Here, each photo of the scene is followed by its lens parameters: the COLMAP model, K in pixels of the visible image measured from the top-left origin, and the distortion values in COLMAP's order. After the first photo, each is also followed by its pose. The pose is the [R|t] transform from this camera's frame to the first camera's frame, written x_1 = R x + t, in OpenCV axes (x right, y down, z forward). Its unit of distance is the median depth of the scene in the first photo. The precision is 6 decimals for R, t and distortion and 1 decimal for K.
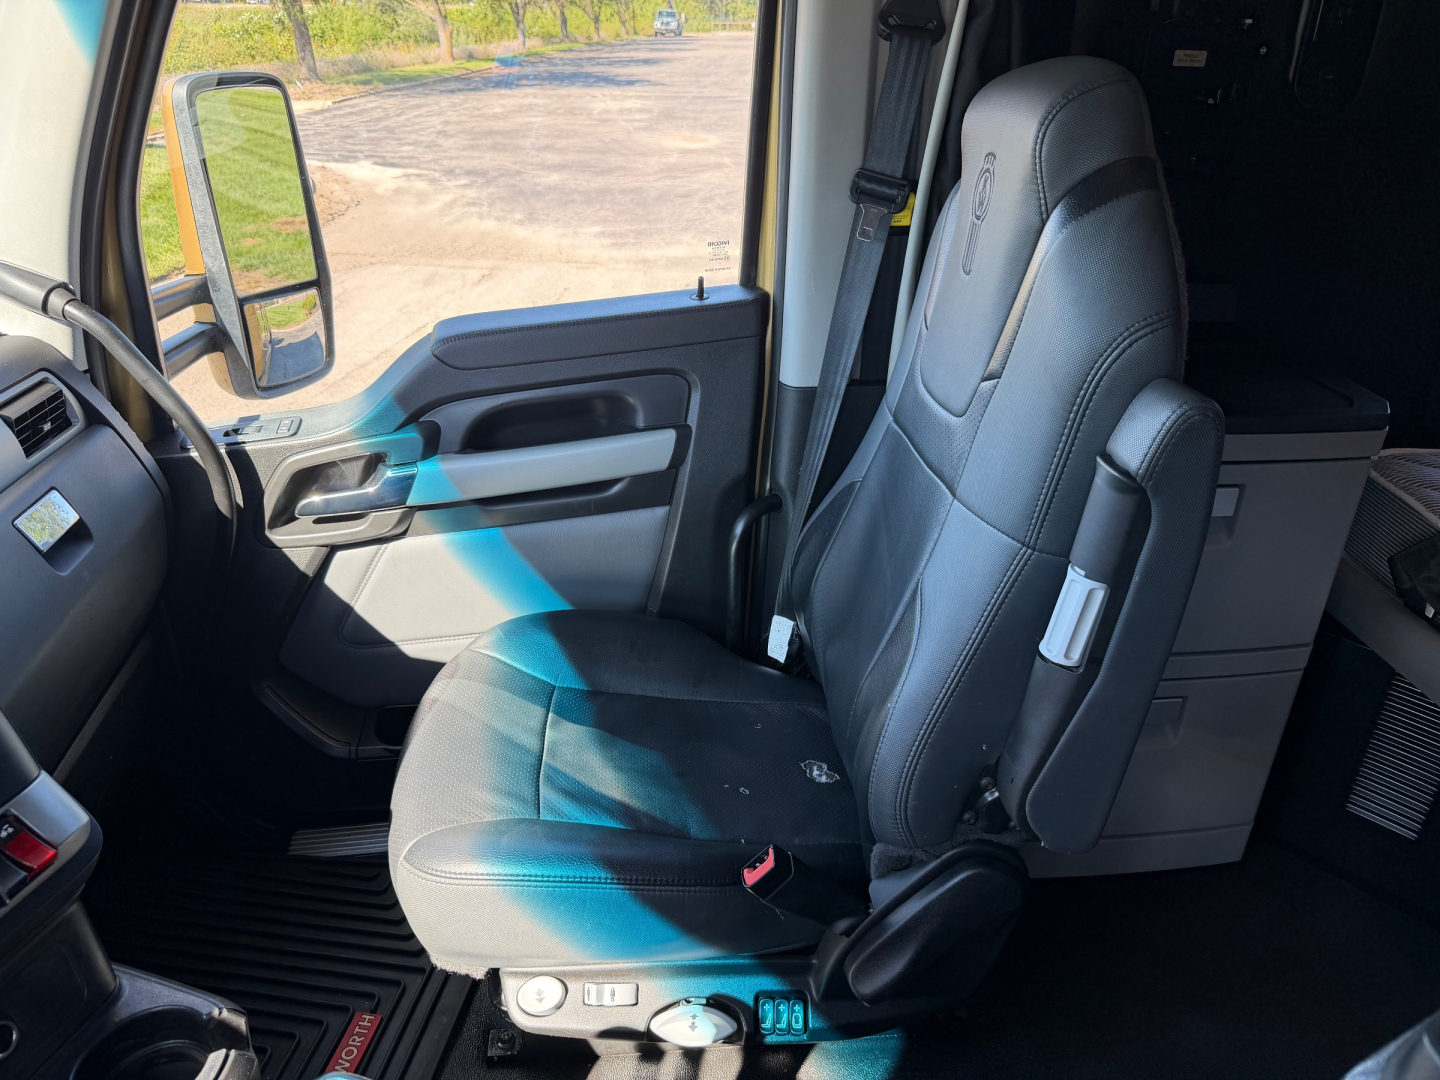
lens RADIAL K [[1035.2, 0, 722.2], [0, 1035.2, 572.8], [0, 0, 1]] dist [0.024399, -0.042921]
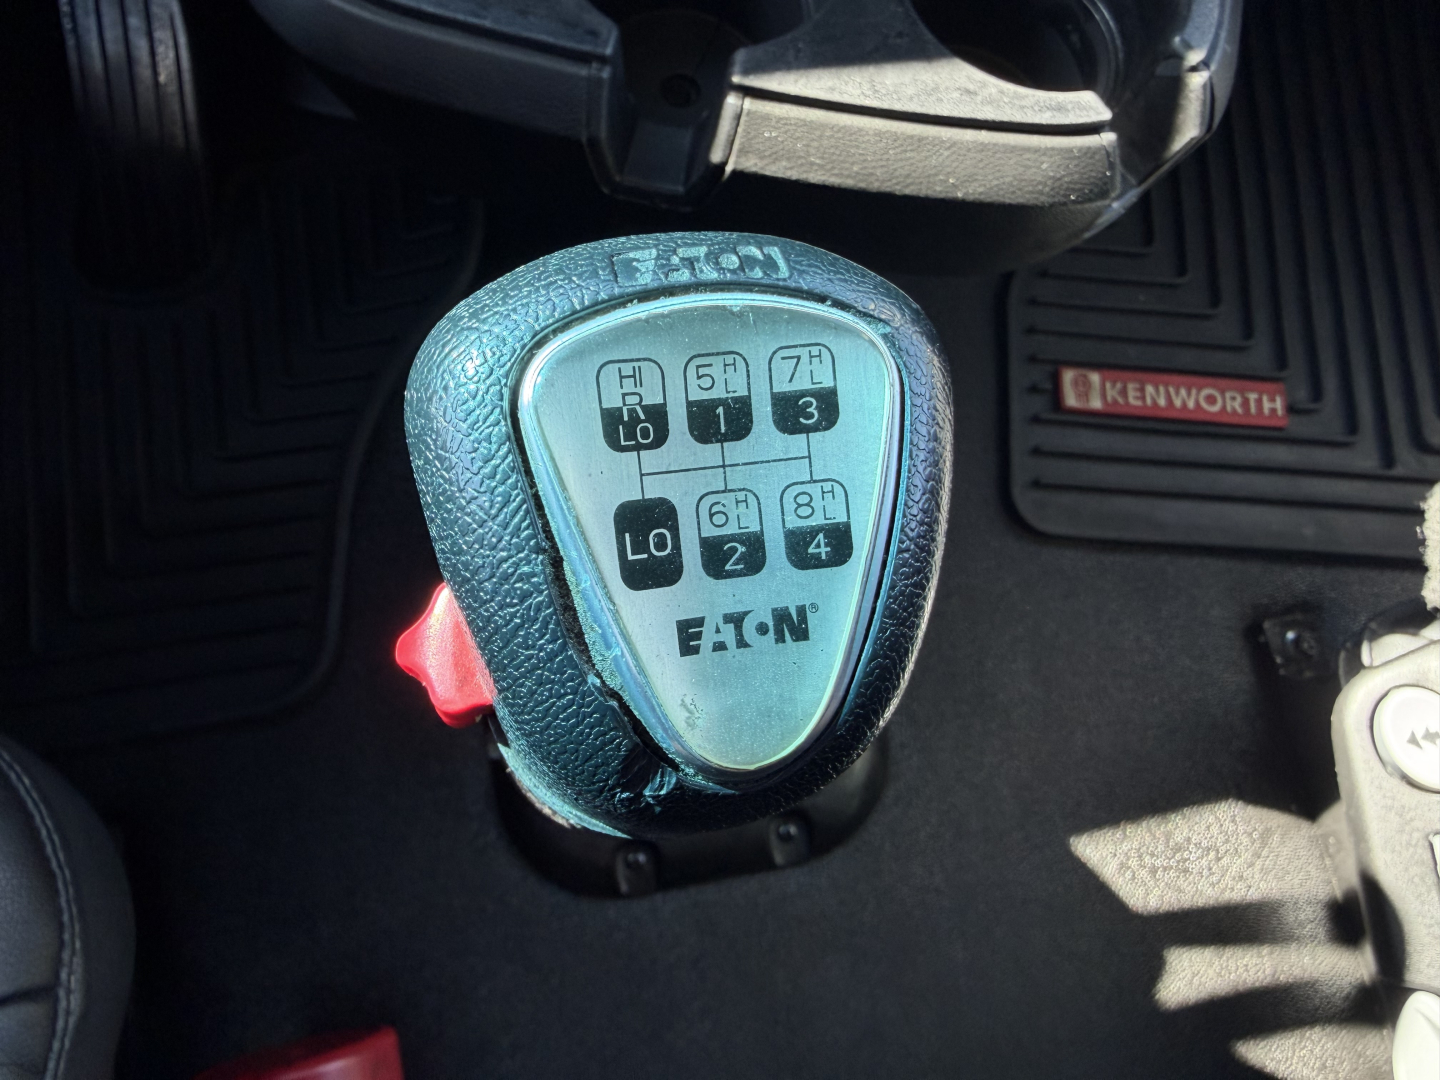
lens RADIAL K [[1035.2, 0, 722.2], [0, 1035.2, 572.8], [0, 0, 1]] dist [0.024399, -0.042921]
pose [[0.123149, 0.960534, -0.249416, -0.154851], [-0.565524, 0.274453, 0.777726, 0.191197], [0.815485, 0.045274, 0.577004, 0.445773]]
